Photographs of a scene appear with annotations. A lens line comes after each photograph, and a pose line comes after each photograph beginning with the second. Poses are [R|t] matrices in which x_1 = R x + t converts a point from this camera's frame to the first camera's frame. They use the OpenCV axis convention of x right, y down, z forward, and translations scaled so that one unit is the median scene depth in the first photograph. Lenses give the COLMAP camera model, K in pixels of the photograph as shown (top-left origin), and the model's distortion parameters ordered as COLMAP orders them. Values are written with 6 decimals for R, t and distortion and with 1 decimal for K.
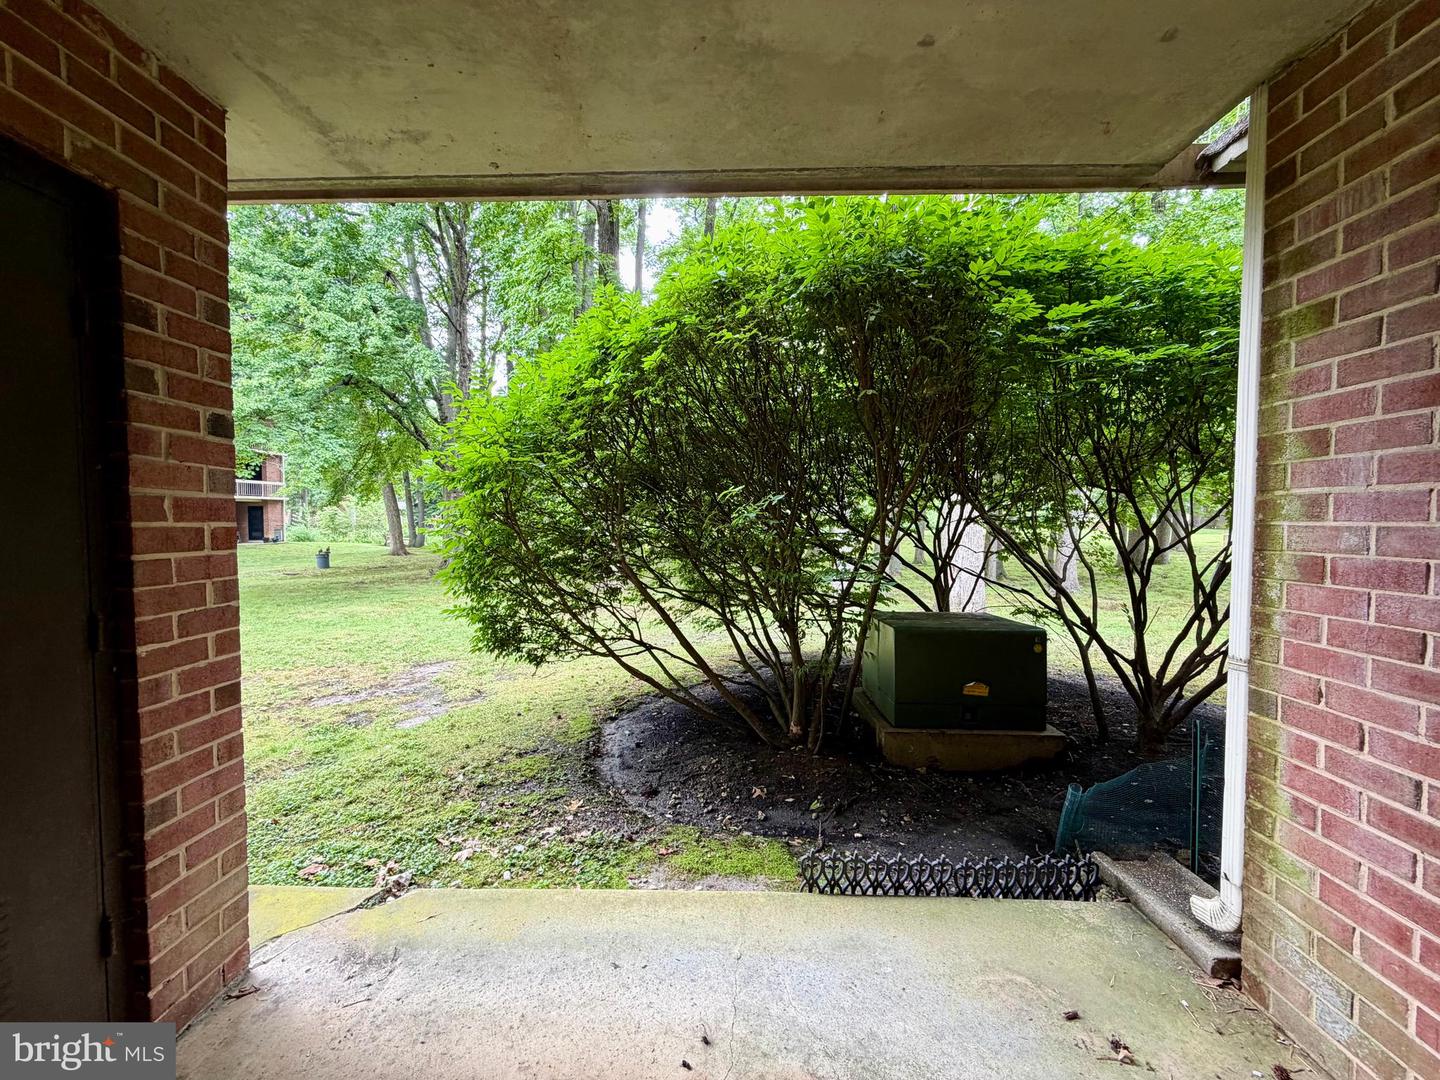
lens RADIAL K [[574.9, 0, 714.8], [0, 574.9, 541.3], [0, 0, 1]] dist [-0.000447, 0.000110]
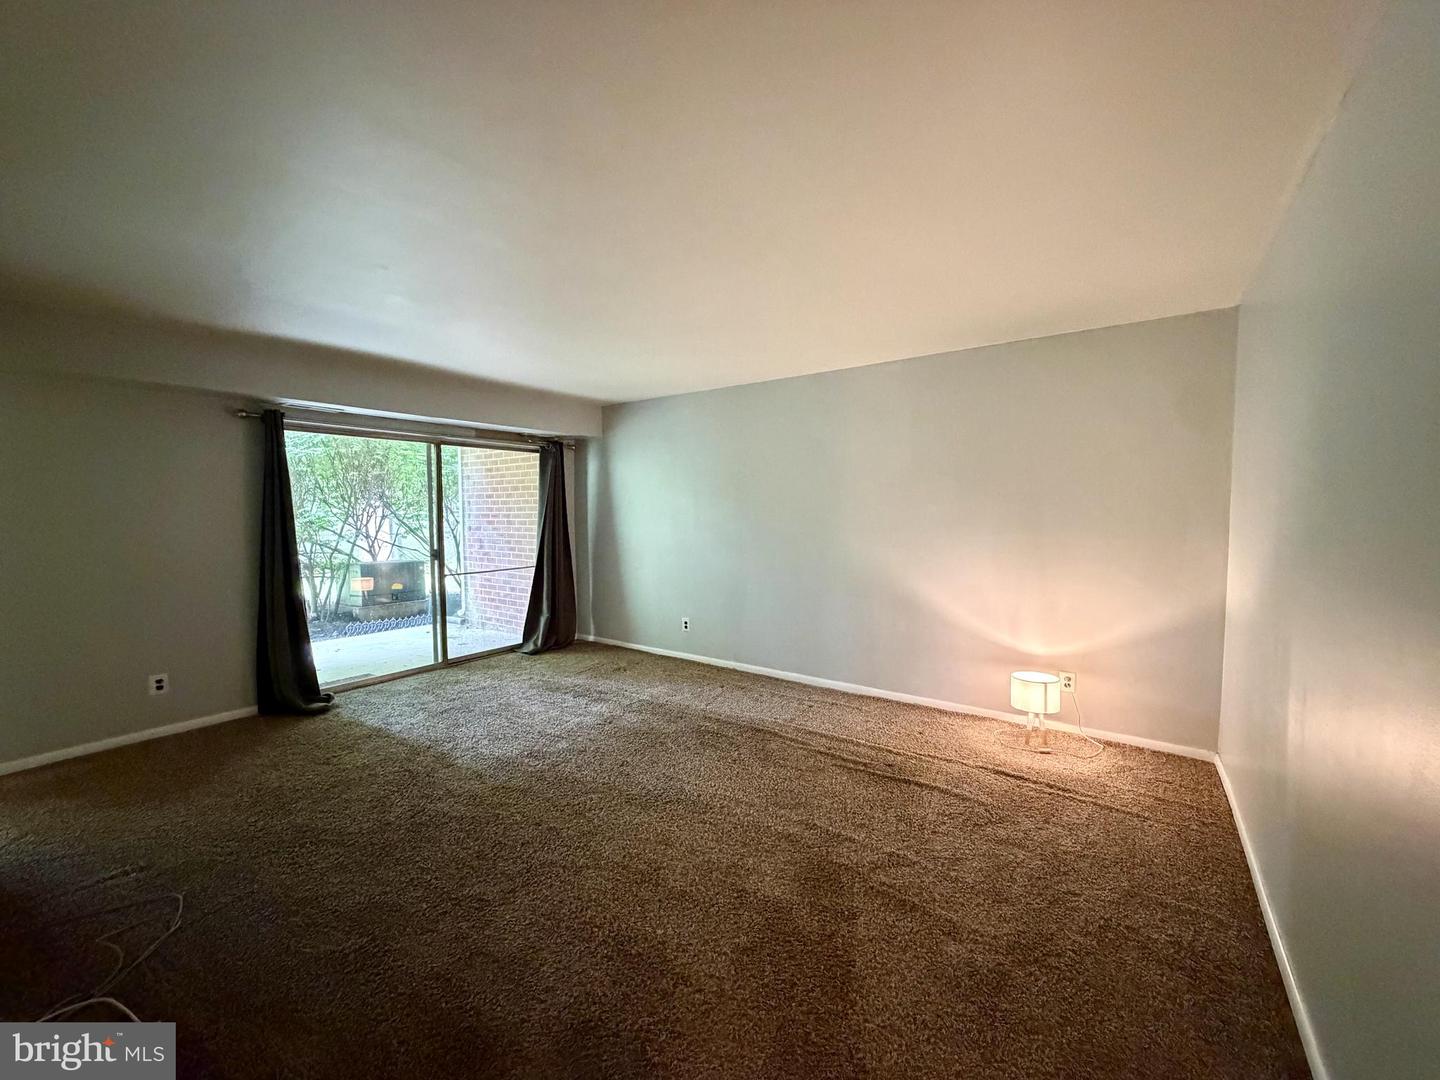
lens RADIAL K [[574.9, 0, 714.8], [0, 574.9, 541.3], [0, 0, 1]] dist [-0.000447, 0.000110]
pose [[0.567264, -0.044476, 0.822334, -1.118548], [0.033212, 0.998964, 0.031119, 0.045766], [-0.822866, 0.009659, 0.568153, -2.155181]]
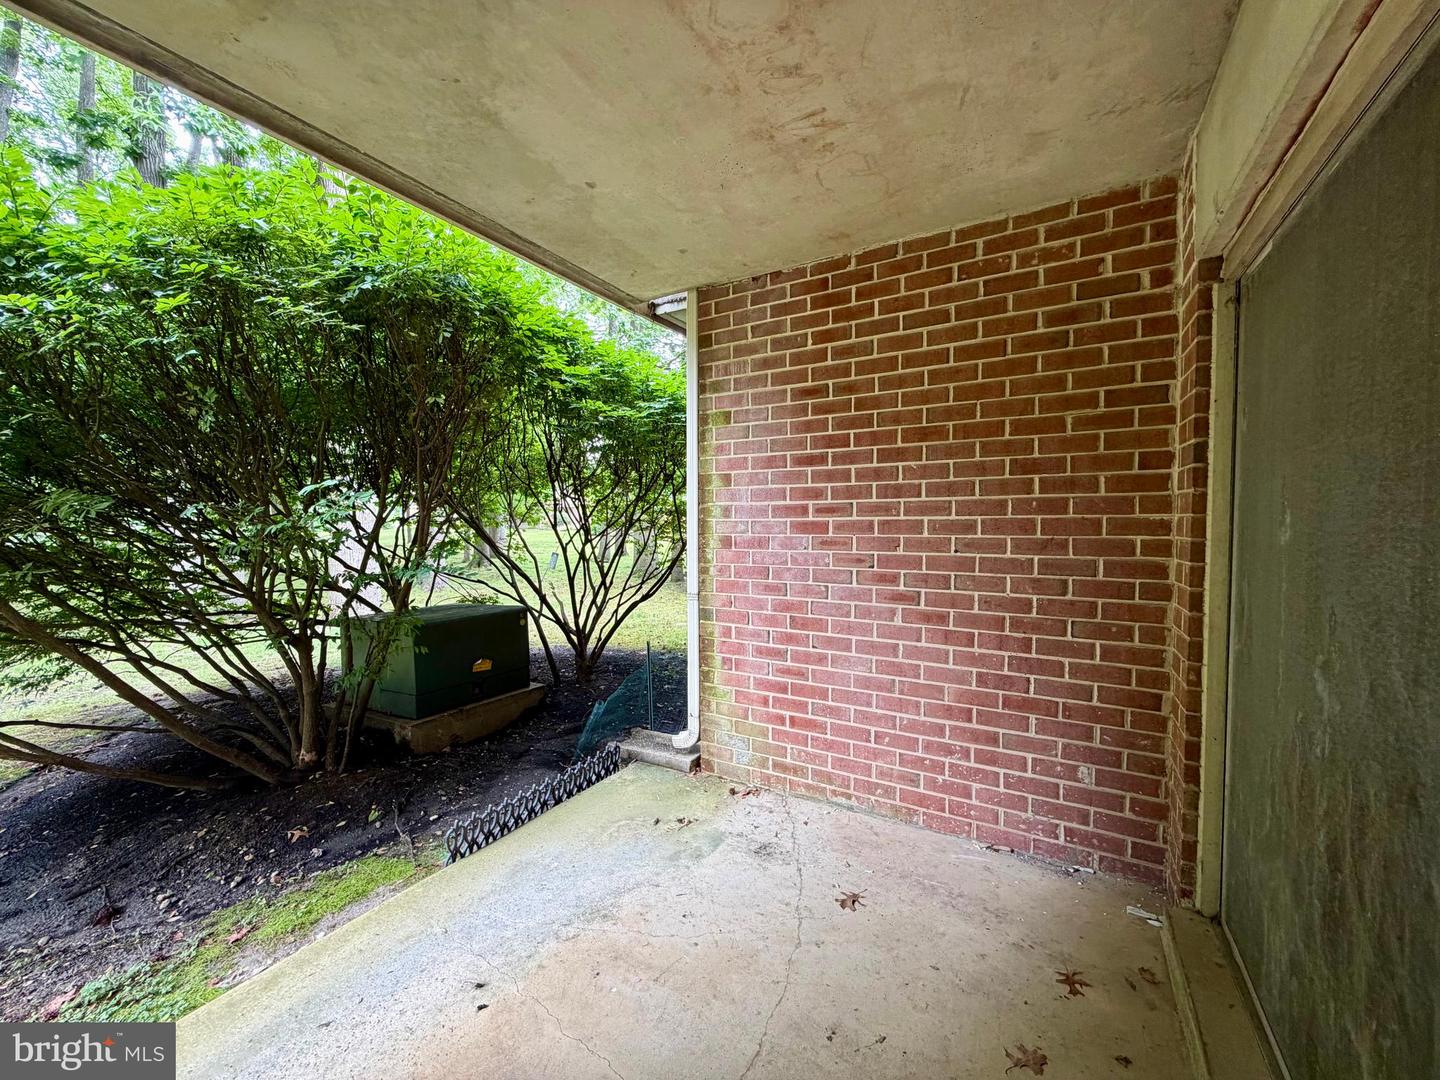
lens RADIAL K [[574.9, 0, 714.8], [0, 574.9, 541.3], [0, 0, 1]] dist [-0.000447, 0.000110]
pose [[0.486356, -0.031288, 0.873200, -0.455970], [0.035210, 0.999249, 0.016194, 0.006691], [-0.873051, 0.022869, 0.487092, 0.028009]]
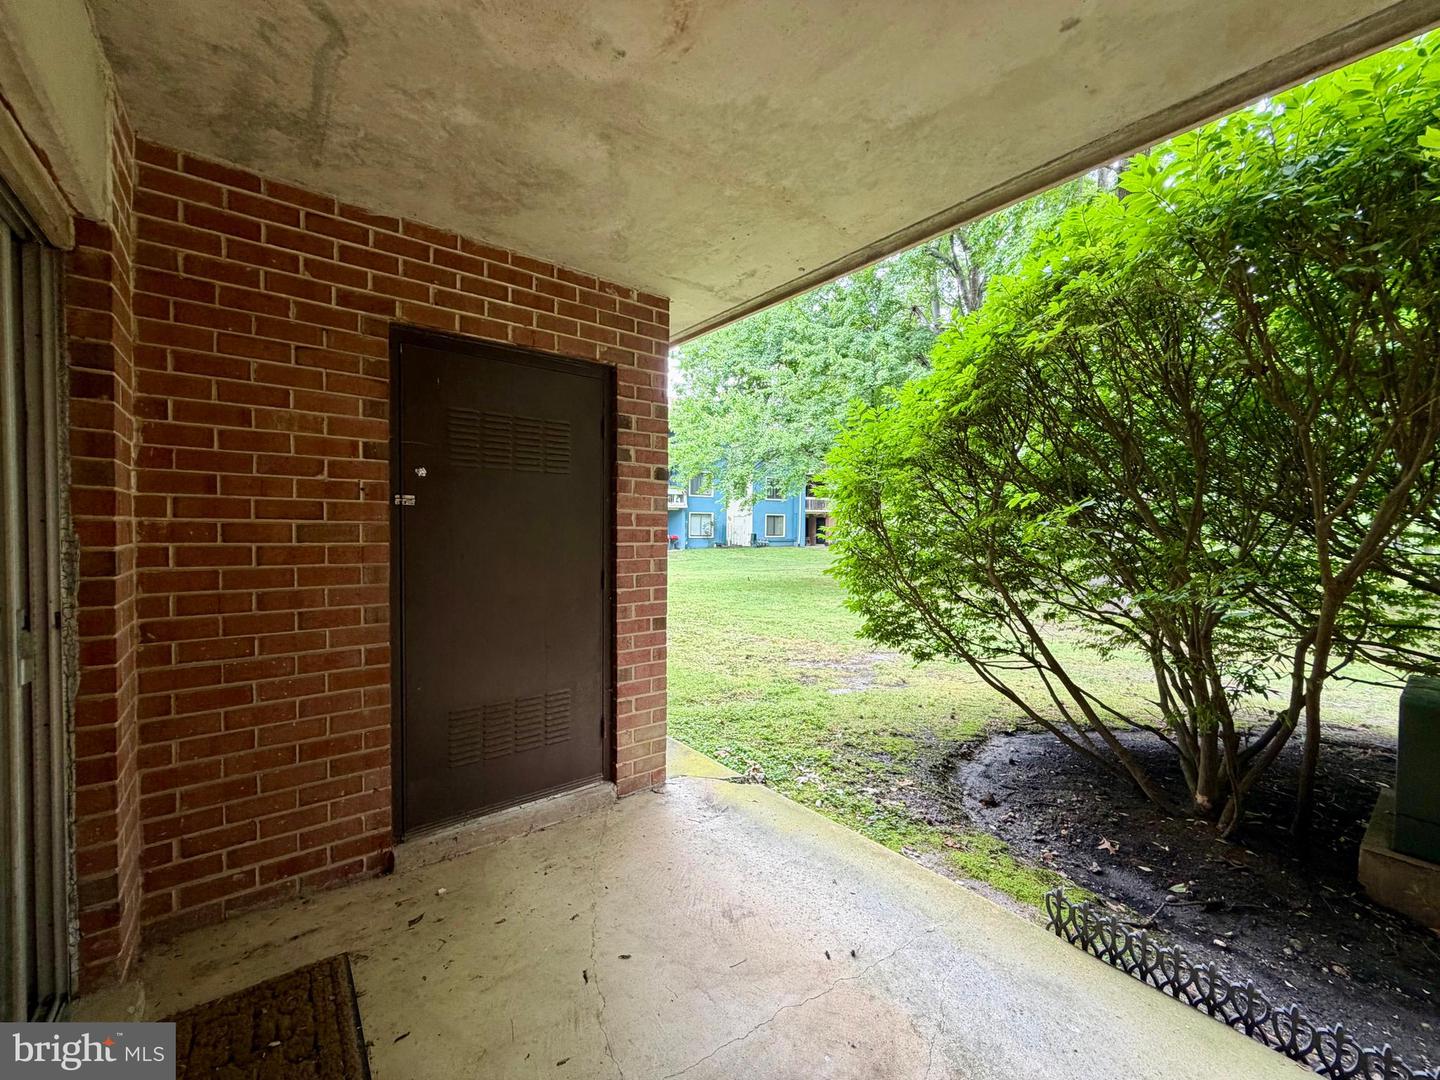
lens RADIAL K [[574.9, 0, 714.8], [0, 574.9, 541.3], [0, 0, 1]] dist [-0.000447, 0.000110]
pose [[0.642947, 0.024220, -0.765528, 0.439214], [-0.036654, 0.999328, 0.000833, 0.002491], [0.765033, 0.027524, 0.643402, -0.021233]]
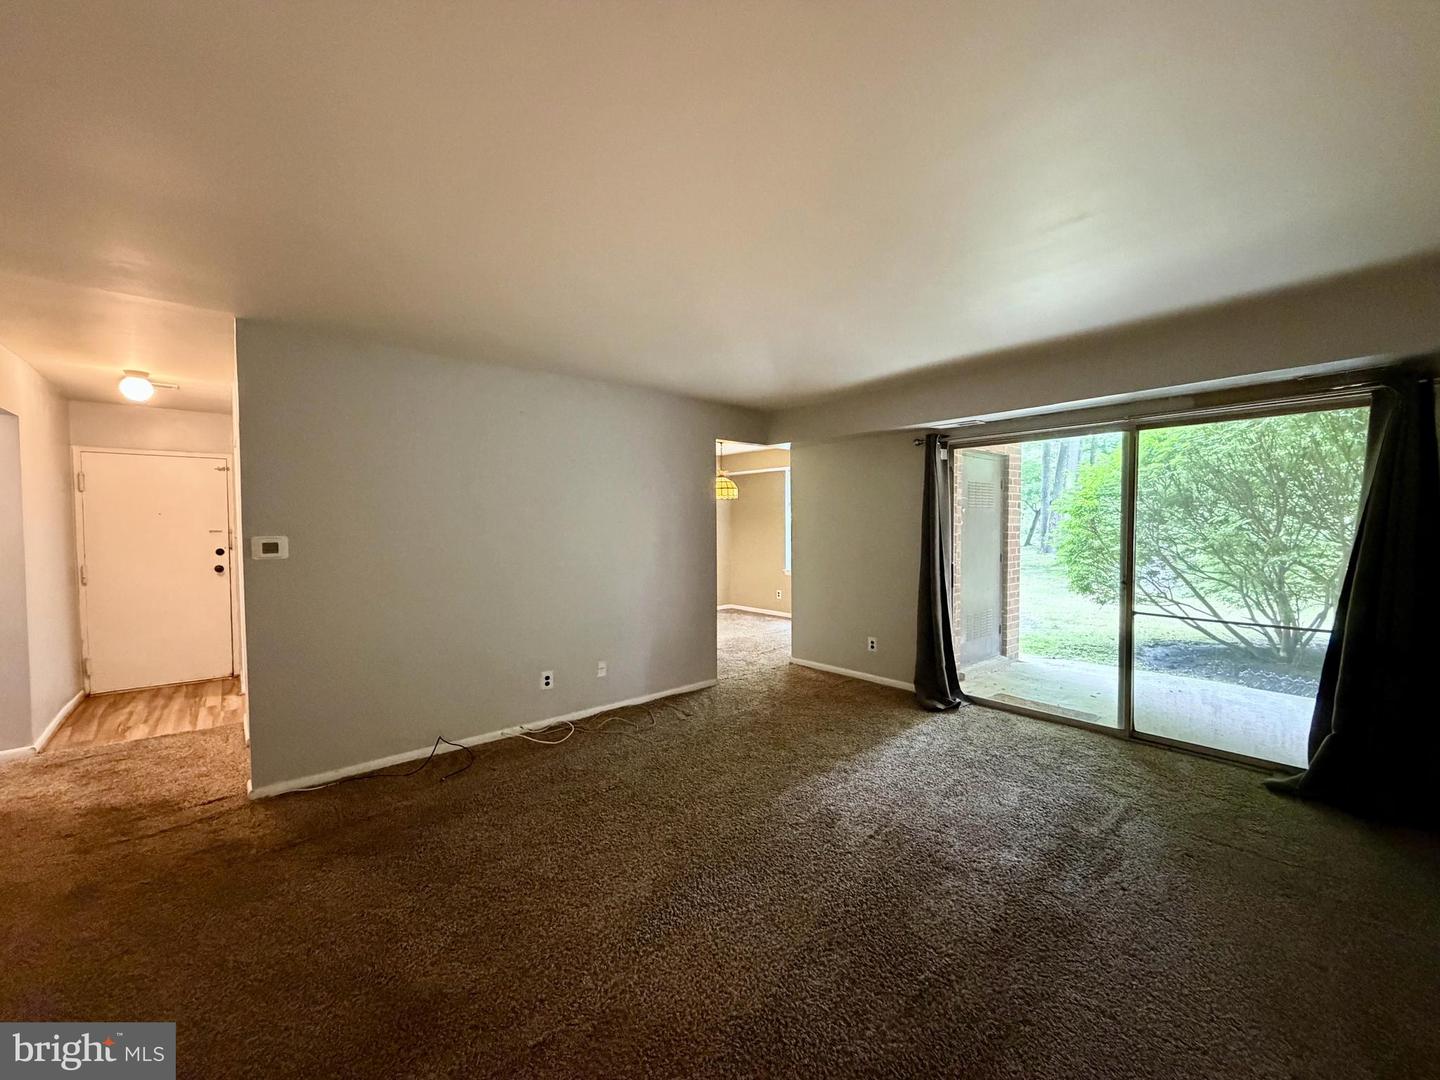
lens RADIAL K [[571.7, 0, 718.3], [0, 571.7, 540.0], [0, 0, 1]] dist [-0.001825, -0.000255]
pose [[0.671027, 0.023195, -0.741070, 0.378547], [-0.025518, 0.999641, 0.008182, 0.029126], [0.740994, 0.013420, 0.671377, -1.962946]]
